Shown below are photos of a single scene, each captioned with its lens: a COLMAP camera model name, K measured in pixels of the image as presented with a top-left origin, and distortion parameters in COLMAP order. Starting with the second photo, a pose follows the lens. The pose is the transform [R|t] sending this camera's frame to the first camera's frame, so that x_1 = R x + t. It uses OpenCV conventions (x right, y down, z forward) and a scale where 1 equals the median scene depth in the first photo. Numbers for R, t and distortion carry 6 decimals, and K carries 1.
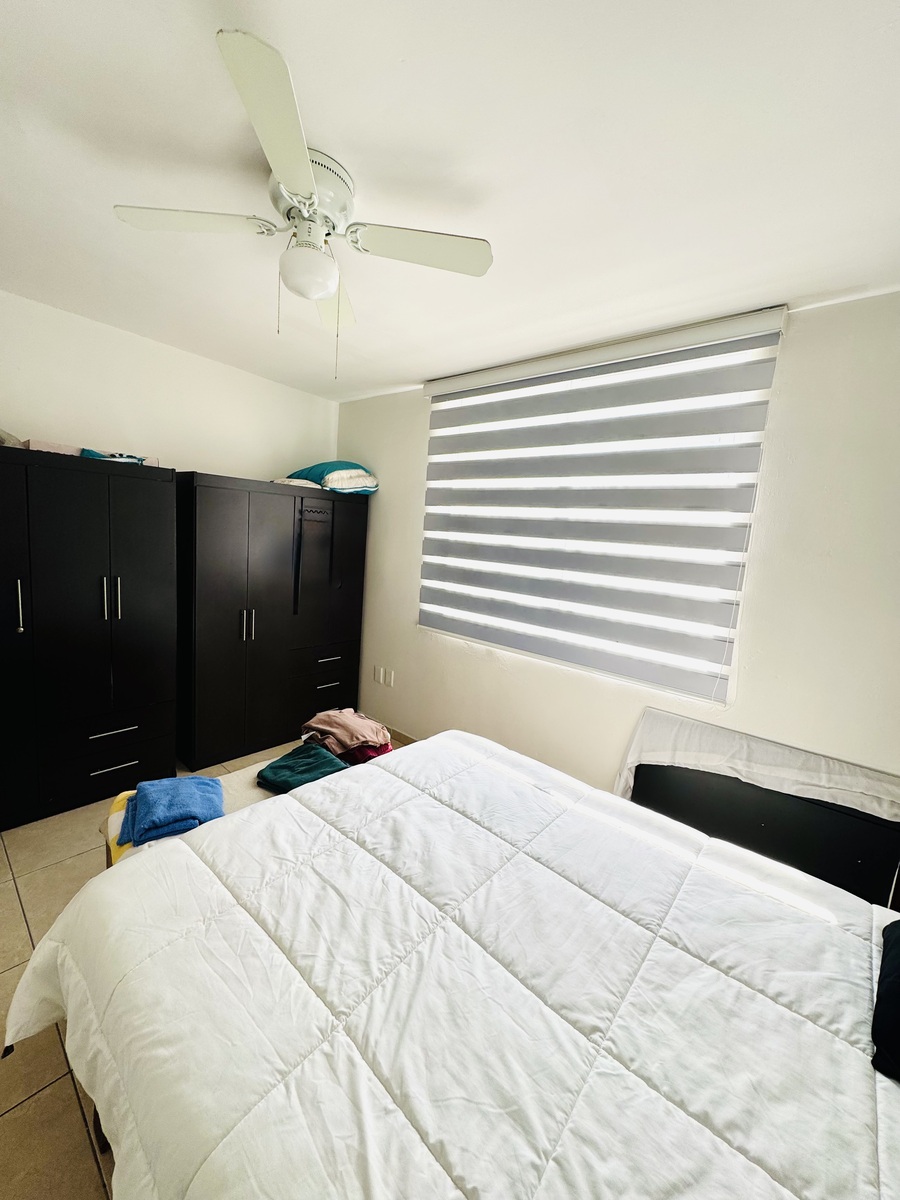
lens RADIAL K [[476.6, 0, 451.2], [0, 476.6, 598.1], [0, 0, 1]] dist [-0.003630, 0.000393]
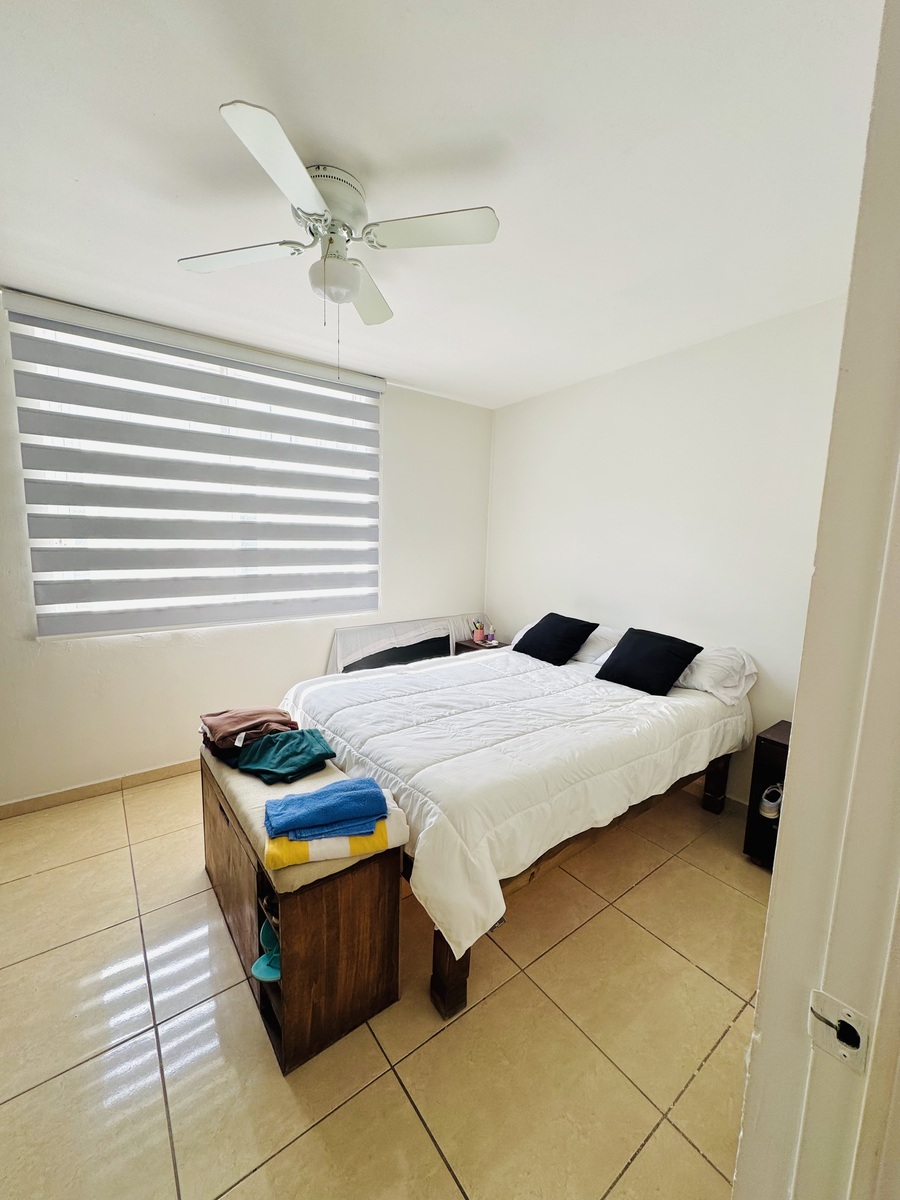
lens RADIAL K [[476.6, 0, 452.5], [0, 476.6, 598.4], [0, 0, 1]] dist [-0.003630, 0.000393]
pose [[0.201588, -0.195396, 0.959783, -1.655017], [0.122694, 0.977219, 0.173175, -0.129361], [-0.971755, 0.082850, 0.220969, 0.617558]]
